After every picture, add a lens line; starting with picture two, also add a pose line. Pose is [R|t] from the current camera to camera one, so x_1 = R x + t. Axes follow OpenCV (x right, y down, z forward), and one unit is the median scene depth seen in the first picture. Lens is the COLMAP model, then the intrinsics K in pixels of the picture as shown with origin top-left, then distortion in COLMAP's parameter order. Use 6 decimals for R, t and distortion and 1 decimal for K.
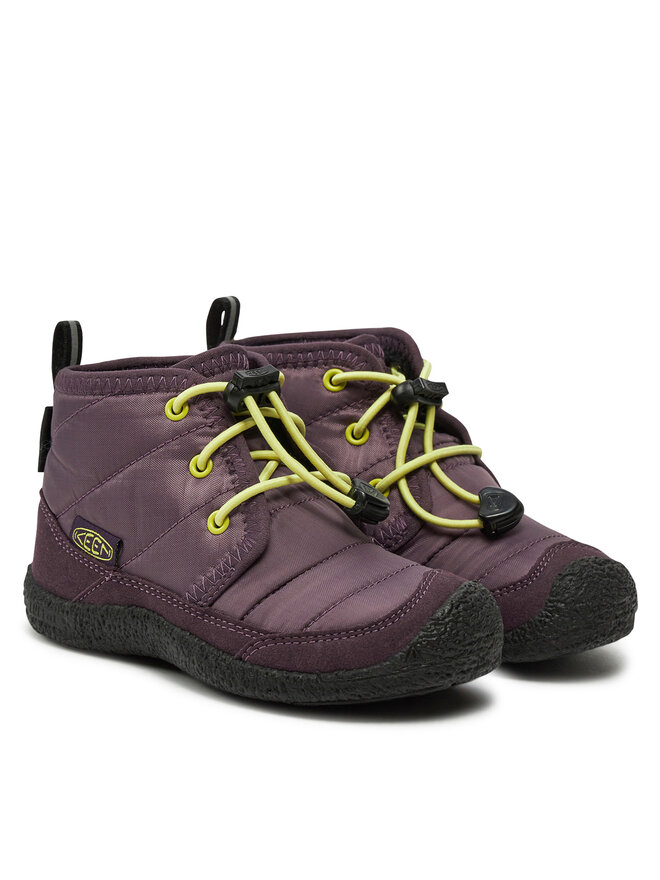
lens RADIAL K [[2588.5, 0, 330.0], [0, 2588.5, 440.0], [0, 0, 1]] dist [-0.068006, -1.010279]
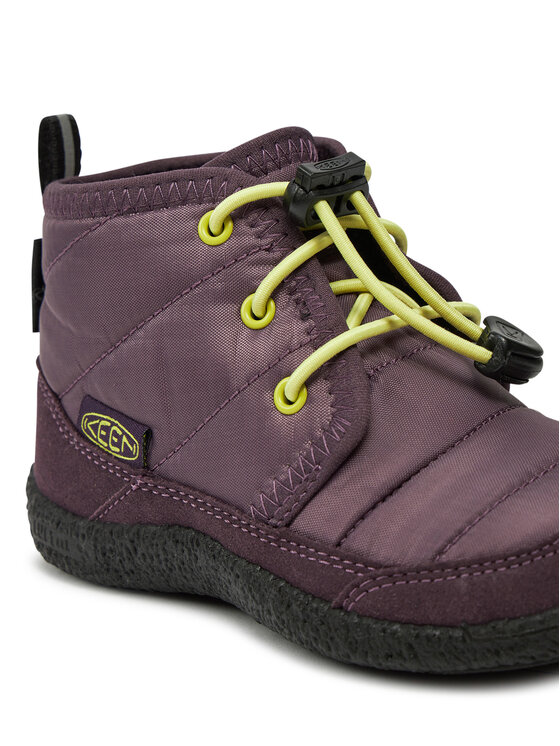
lens RADIAL K [[2012.4, 0, 280.0], [0, 2012.4, 373.0], [0, 0, 1]] dist [-0.098656, -0.808823]
pose [[0.995384, -0.076620, -0.057797, -0.015580], [0.080261, 0.994745, 0.063562, -0.006421], [0.052624, -0.067907, 0.996303, 0.483032]]
